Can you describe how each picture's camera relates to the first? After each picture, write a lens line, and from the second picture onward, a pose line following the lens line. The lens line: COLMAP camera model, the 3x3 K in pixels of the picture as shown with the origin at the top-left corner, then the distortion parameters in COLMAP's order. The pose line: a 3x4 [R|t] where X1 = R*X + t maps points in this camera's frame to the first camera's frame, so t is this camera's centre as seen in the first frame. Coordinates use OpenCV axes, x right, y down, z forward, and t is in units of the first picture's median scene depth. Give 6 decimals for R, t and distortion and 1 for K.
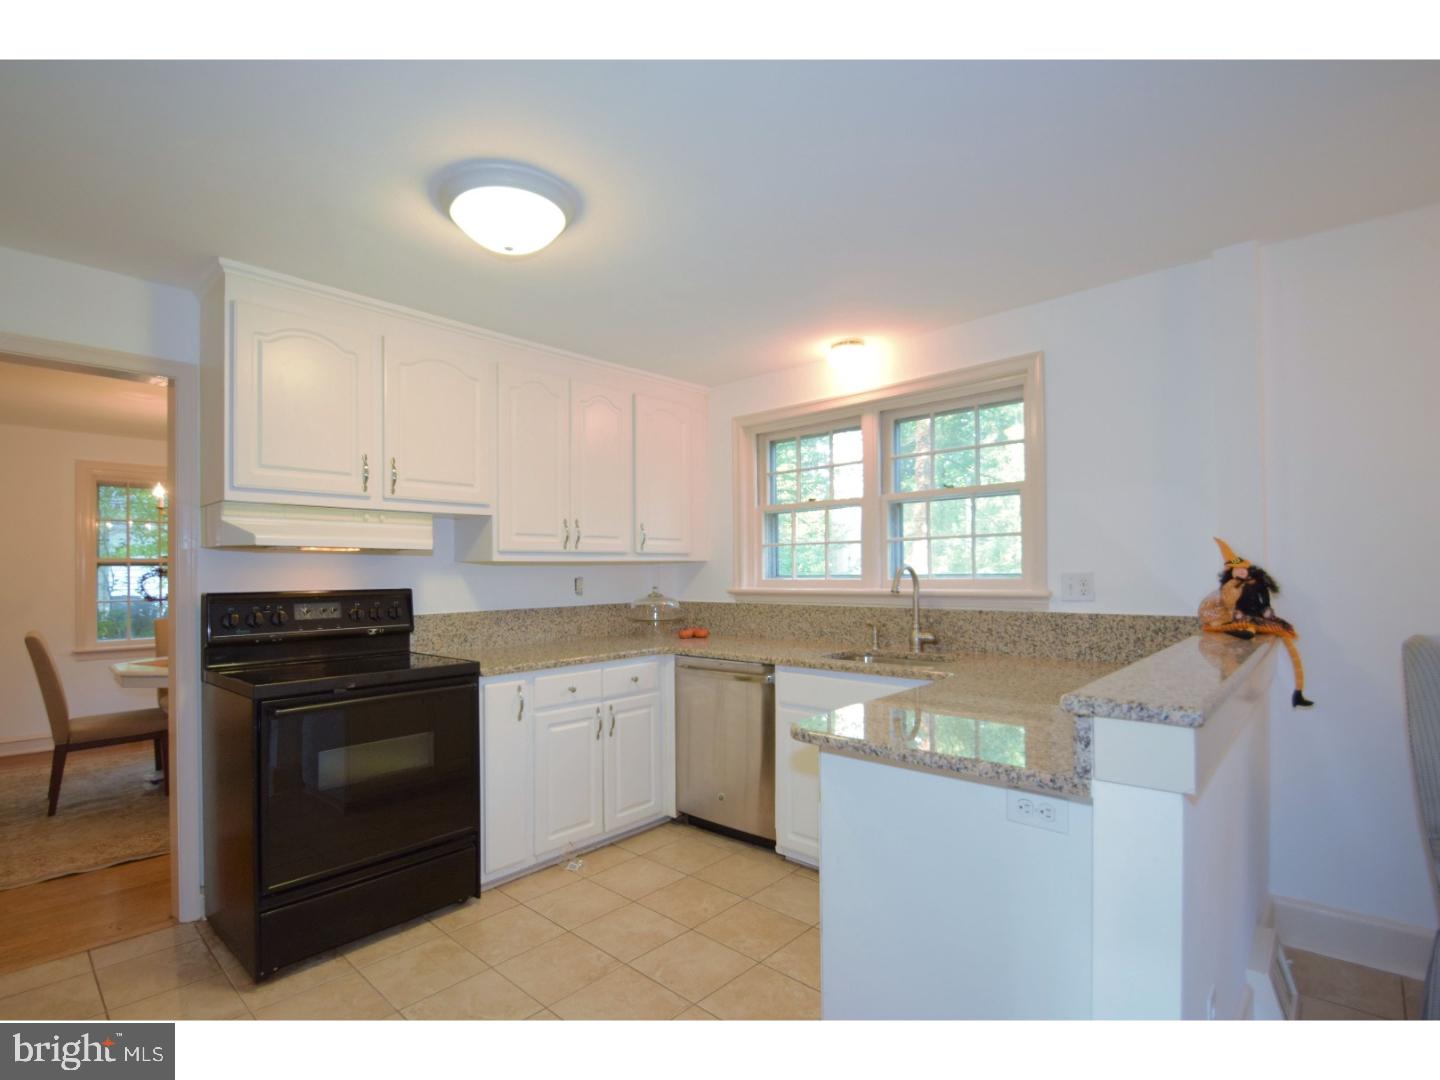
lens RADIAL K [[666.7, 0, 653.5], [0, 666.7, 570.6], [0, 0, 1]] dist [-0.009736, -0.000423]
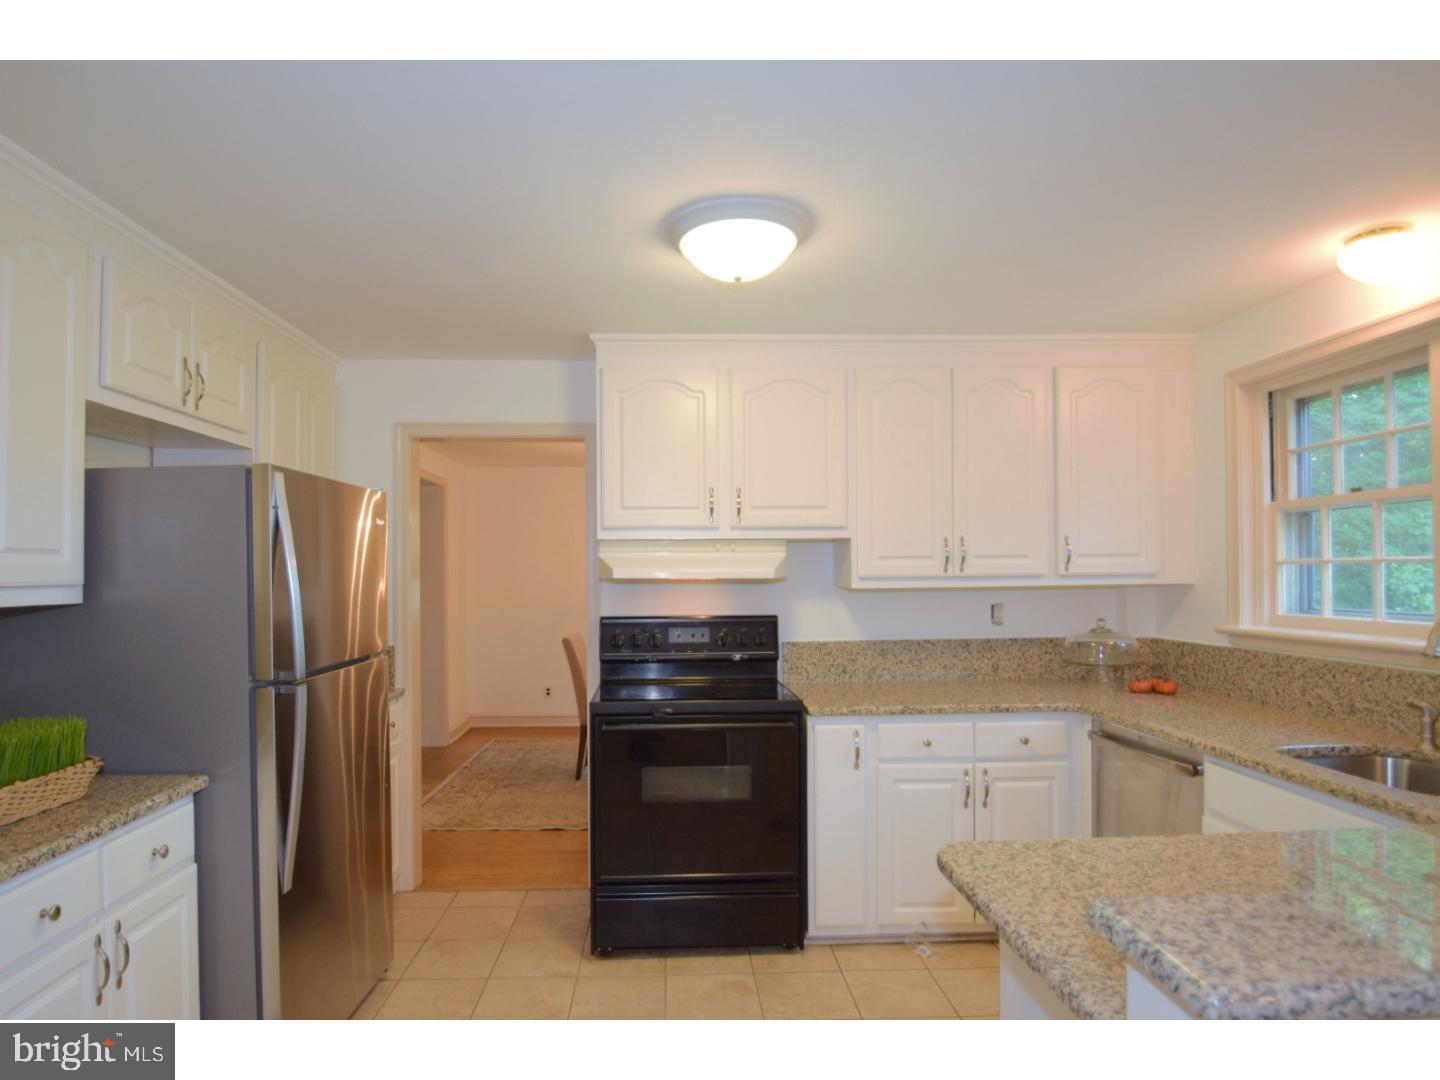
lens RADIAL K [[766.1, 0, 691.0], [0, 766.1, 574.9], [0, 0, 1]] dist [-0.022832, -0.003241]
pose [[0.737160, 0.002585, -0.675713, 0.304114], [0.003406, 0.999966, 0.007542, -0.041537], [0.675710, -0.007861, 0.737126, 0.087946]]
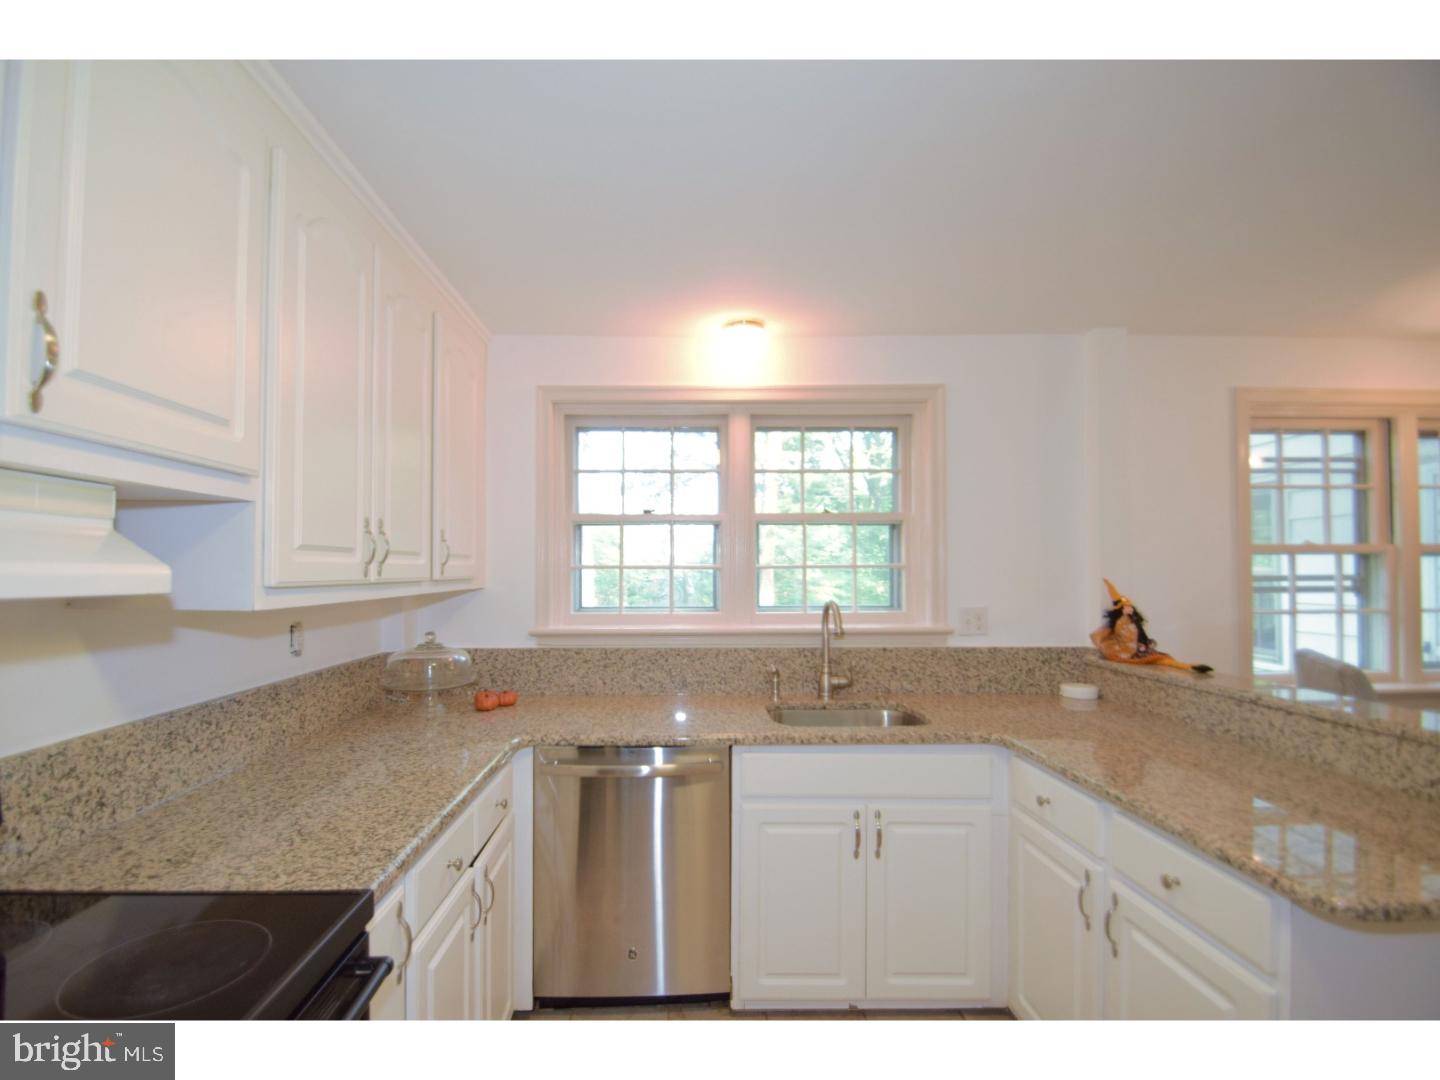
lens RADIAL K [[655.7, 0, 656.2], [0, 655.7, 565.1], [0, 0, 1]] dist [0.002150, -0.011321]
pose [[0.704475, 0.014118, 0.709588, -0.360991], [-0.004549, 0.999871, -0.015377, -0.037613], [-0.709714, 0.007605, 0.704449, 0.539630]]
